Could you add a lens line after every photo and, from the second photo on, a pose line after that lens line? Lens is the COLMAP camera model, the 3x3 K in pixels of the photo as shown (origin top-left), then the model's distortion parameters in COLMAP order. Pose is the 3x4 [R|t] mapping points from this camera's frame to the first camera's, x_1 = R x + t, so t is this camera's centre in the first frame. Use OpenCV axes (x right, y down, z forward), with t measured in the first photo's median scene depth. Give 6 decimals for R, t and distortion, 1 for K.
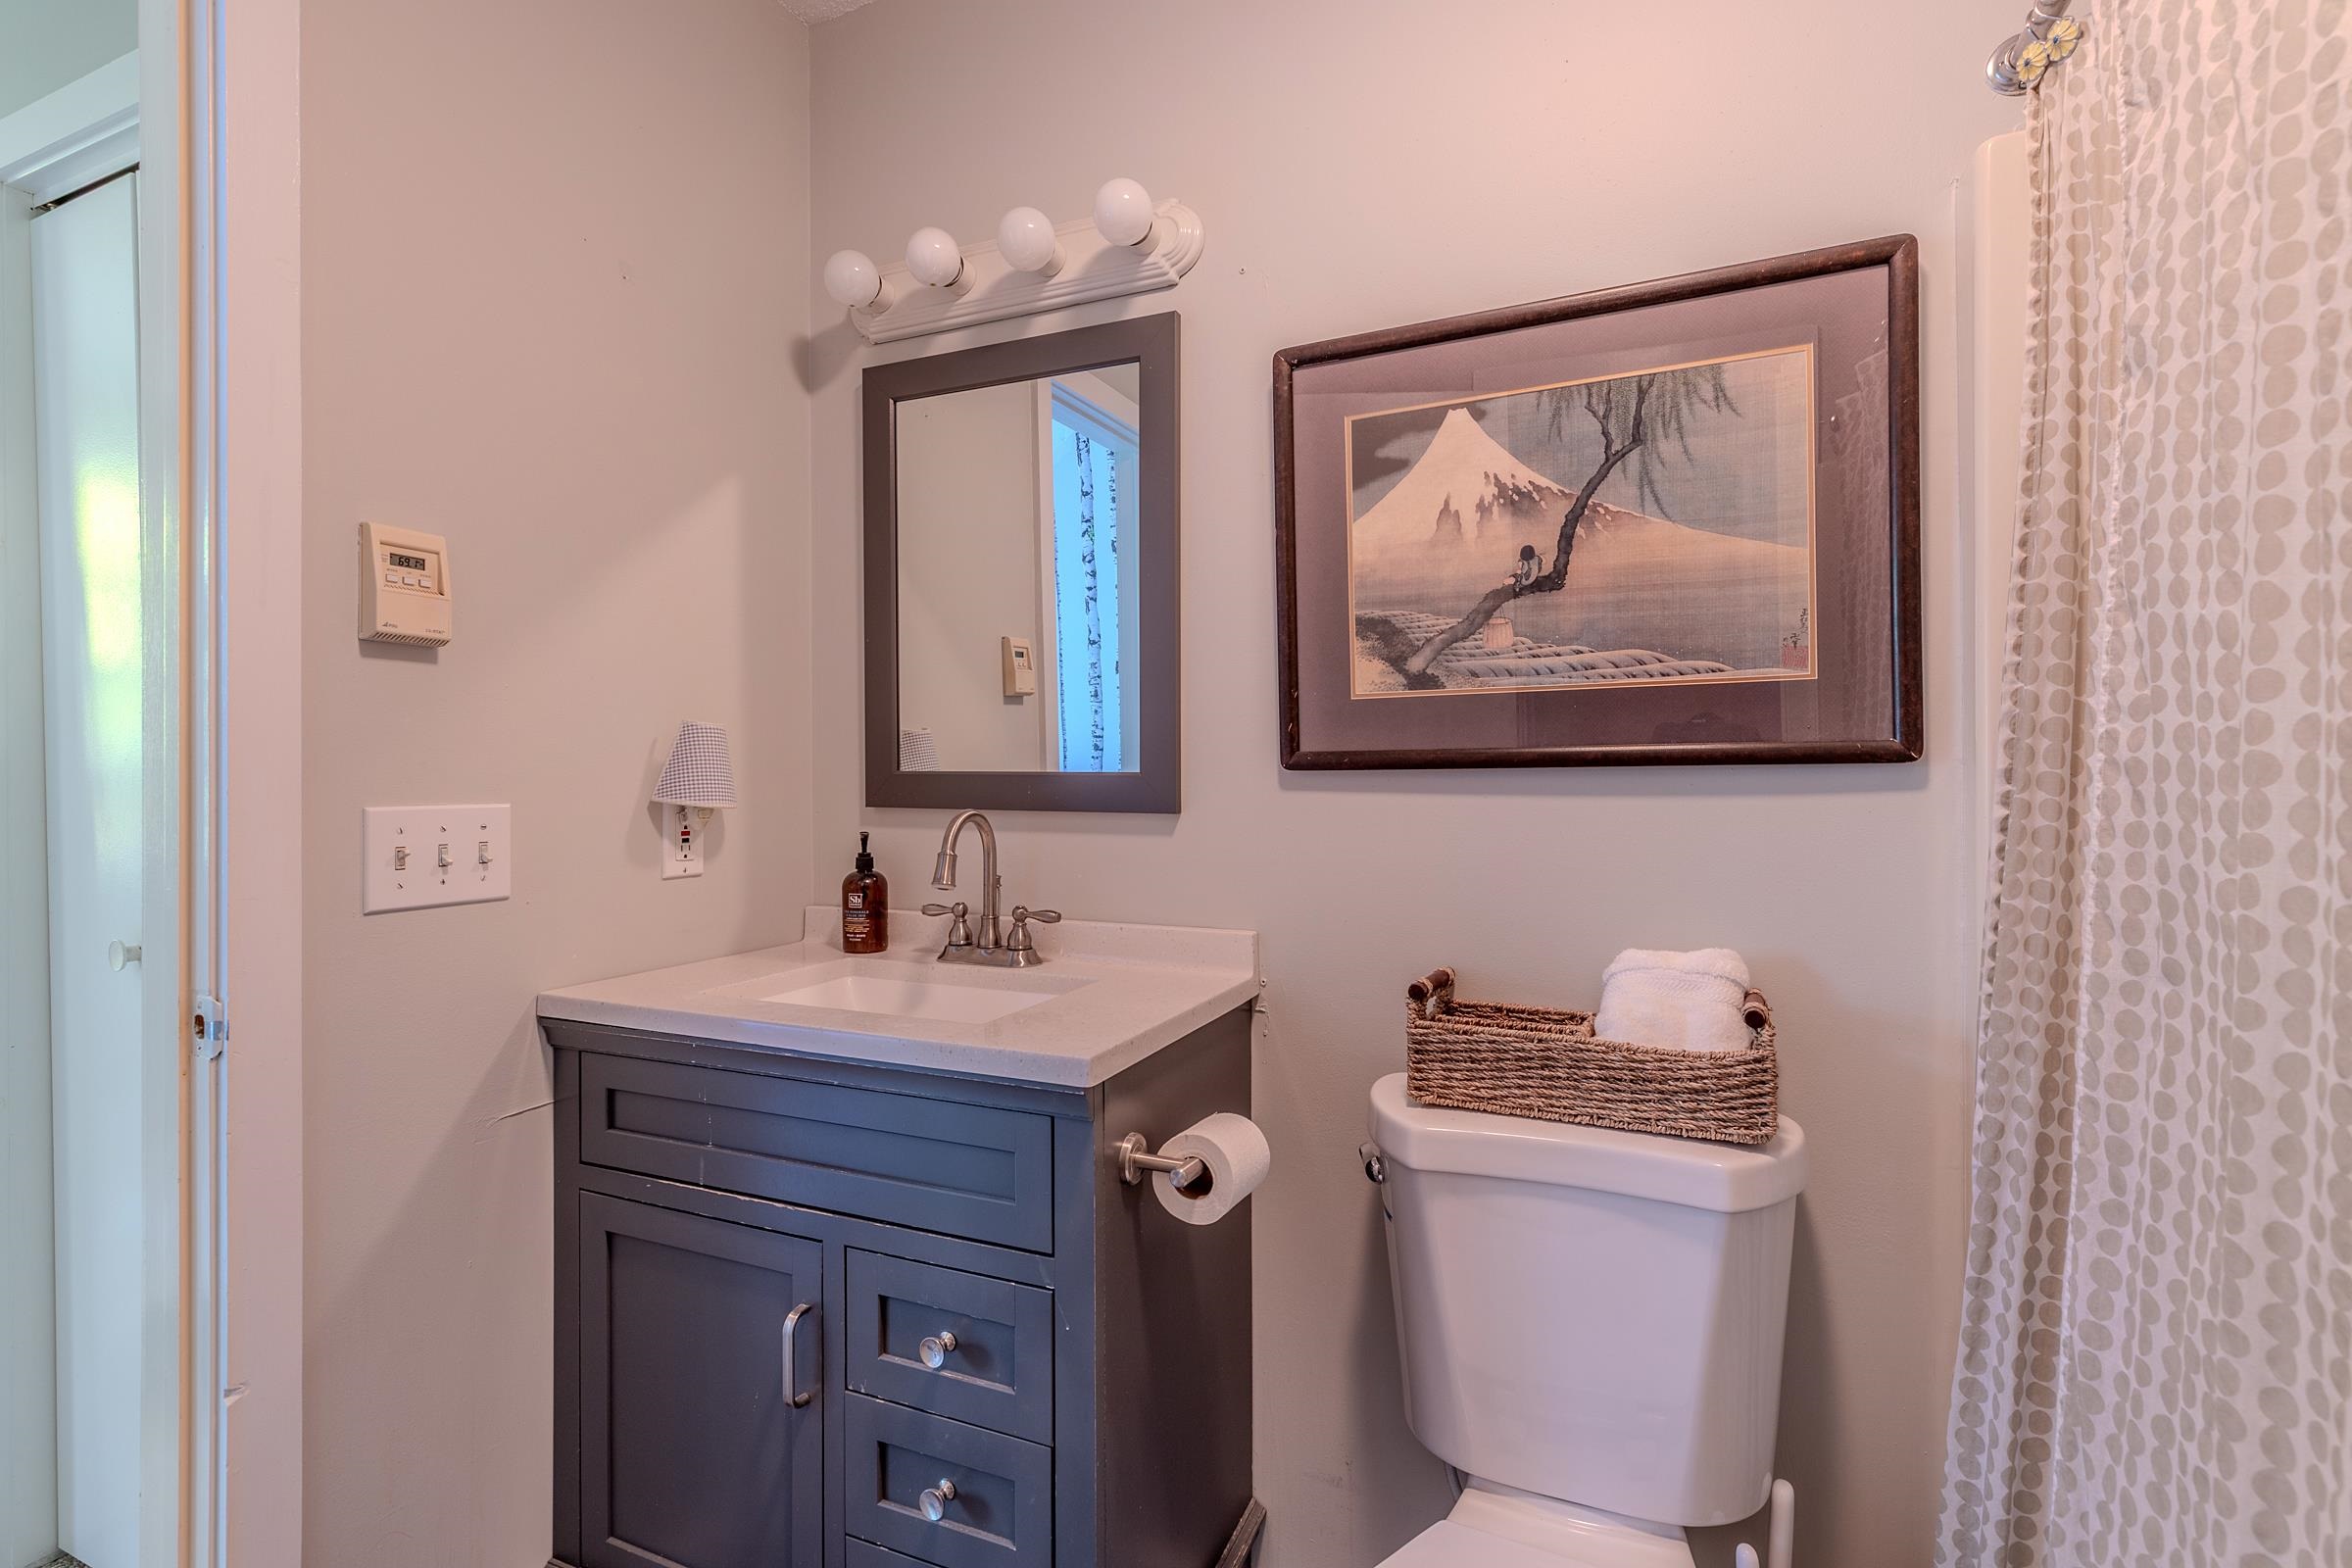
lens RADIAL K [[1091.6, 0, 1179.8], [0, 1091.6, 779.1], [0, 0, 1]] dist [0.002263, 0.002003]
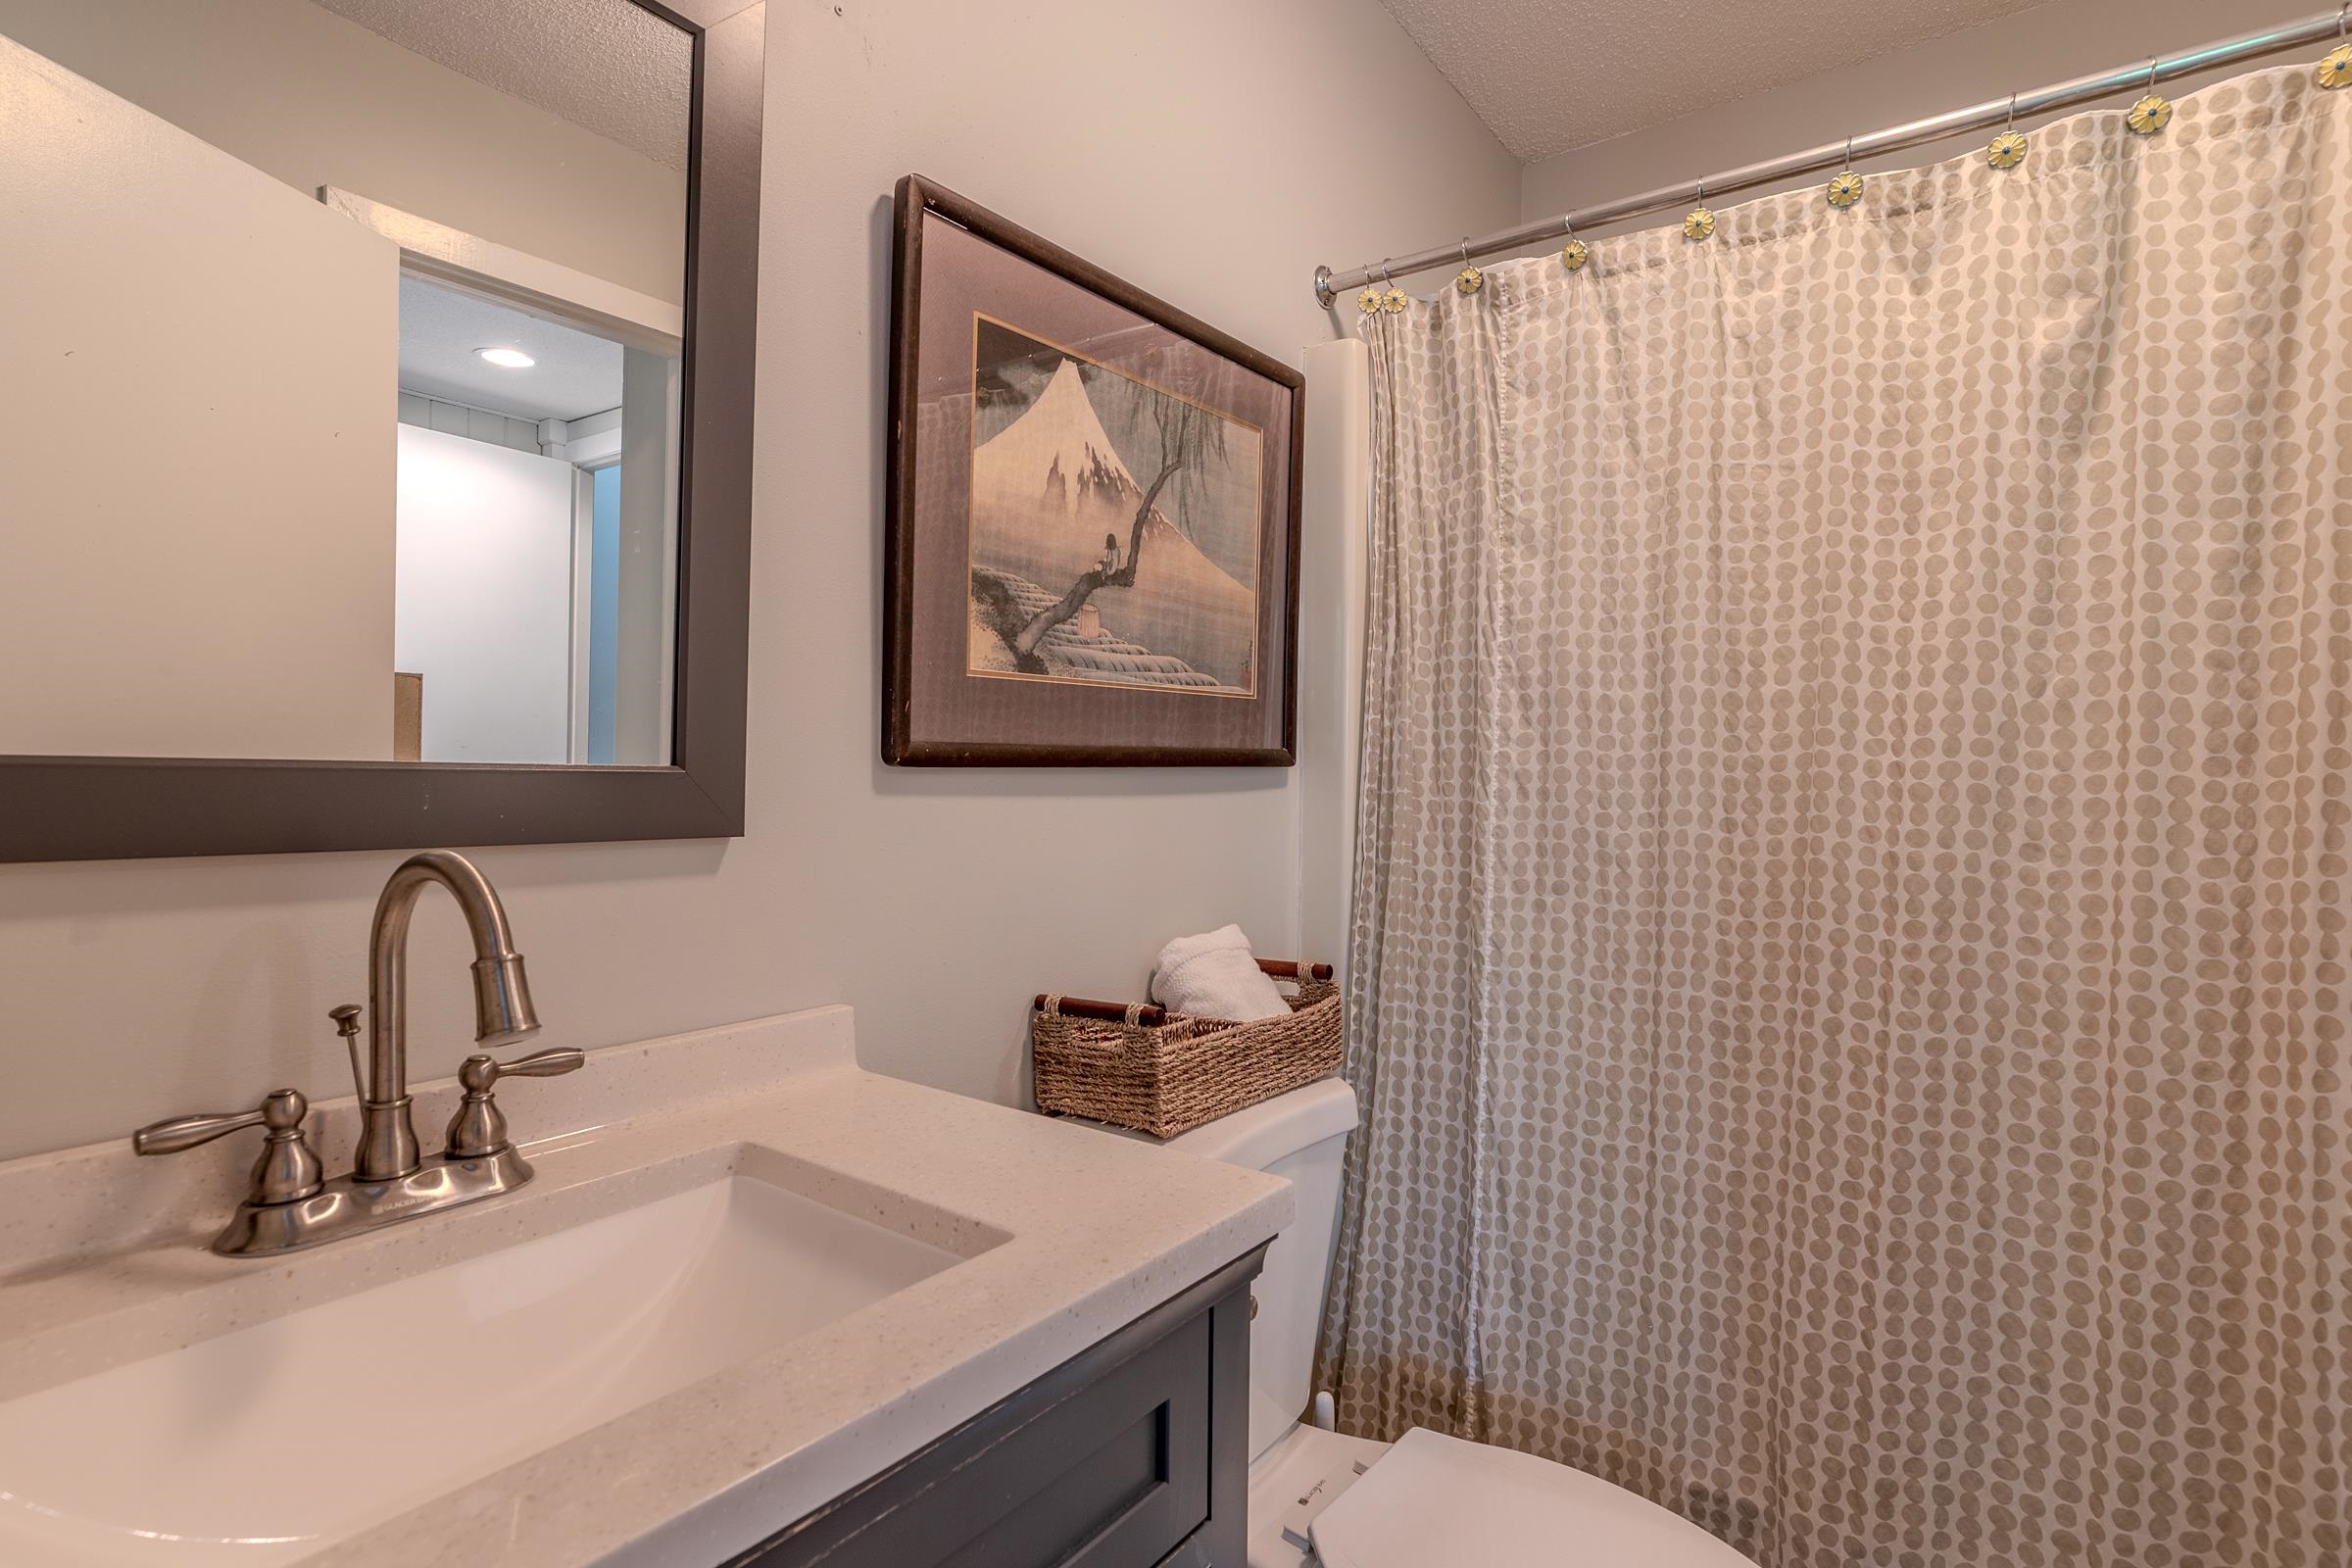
lens RADIAL K [[1168.9, 0, 1177.8], [0, 1168.9, 780.5], [0, 0, 1]] dist [-0.000987, -0.000181]
pose [[0.209440, -0.002682, 0.977818, -0.664081], [-0.005806, 0.999975, 0.003987, -0.003081], [-0.977804, -0.006512, 0.209420, 0.723119]]
